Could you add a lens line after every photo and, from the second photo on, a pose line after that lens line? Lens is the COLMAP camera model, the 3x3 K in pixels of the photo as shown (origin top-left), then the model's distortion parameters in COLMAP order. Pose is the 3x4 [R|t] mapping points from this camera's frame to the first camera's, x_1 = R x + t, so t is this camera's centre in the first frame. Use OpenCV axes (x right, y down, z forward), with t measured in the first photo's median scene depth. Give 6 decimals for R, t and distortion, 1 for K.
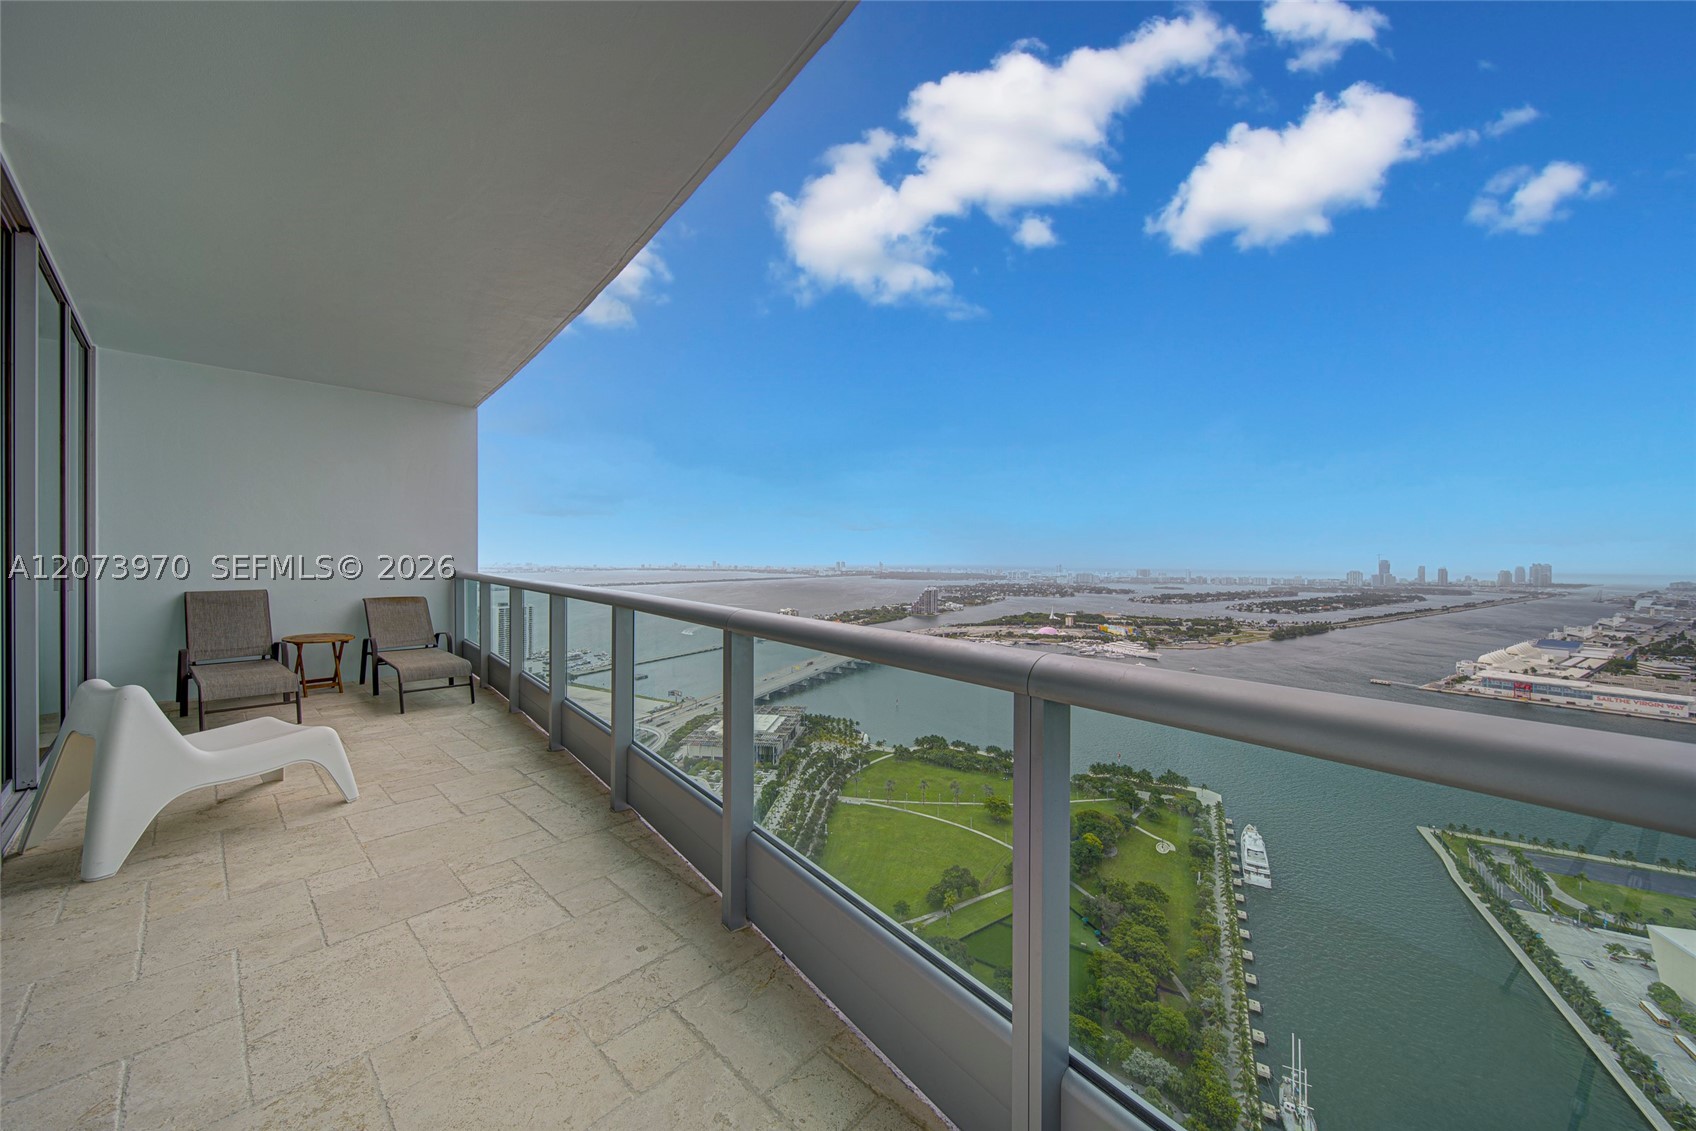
lens RADIAL K [[597.1, 0, 827.3], [0, 597.1, 560.9], [0, 0, 1]] dist [-0.004199, -0.000366]
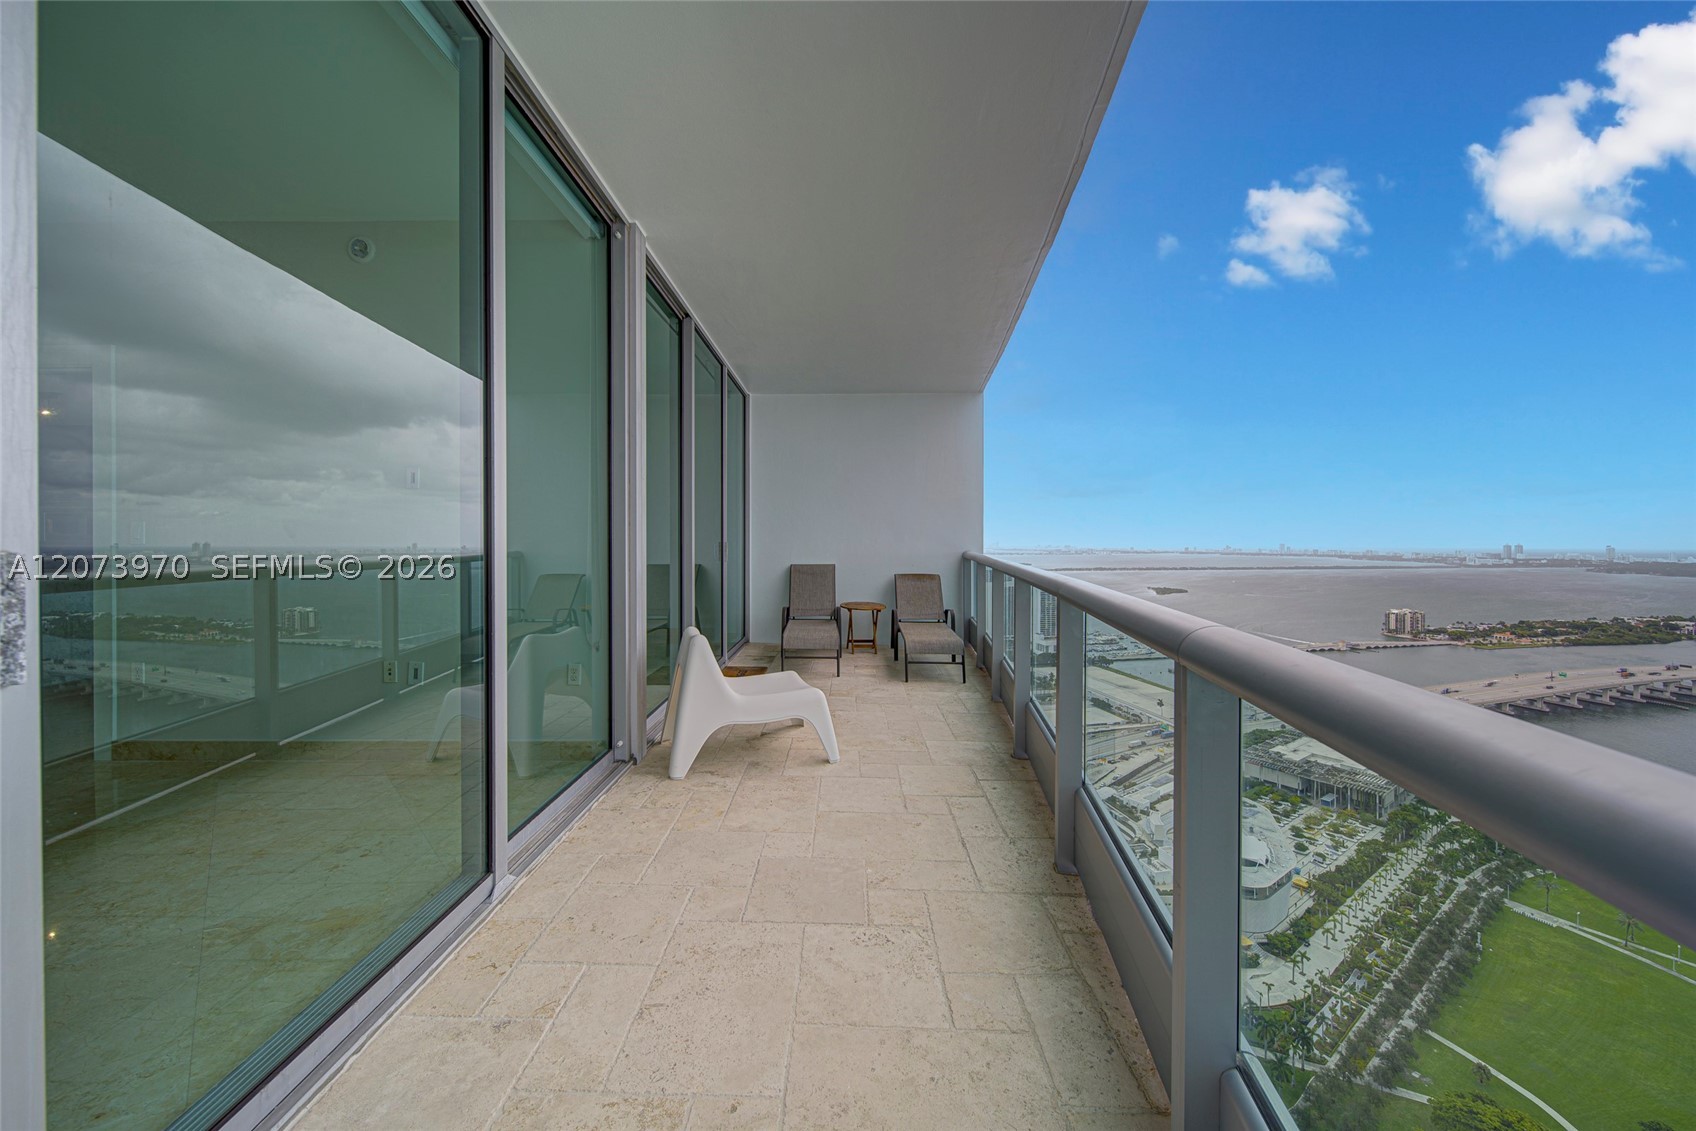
lens RADIAL K [[603.4, 0, 844.6], [0, 603.4, 543.9], [0, 0, 1]] dist [0.000096, -0.001224]
pose [[0.685926, 0.001114, -0.727670, 0.007081], [-0.000767, 0.999999, 0.000808, 0.004214], [0.727671, 0.000004, 0.685927, 0.167823]]
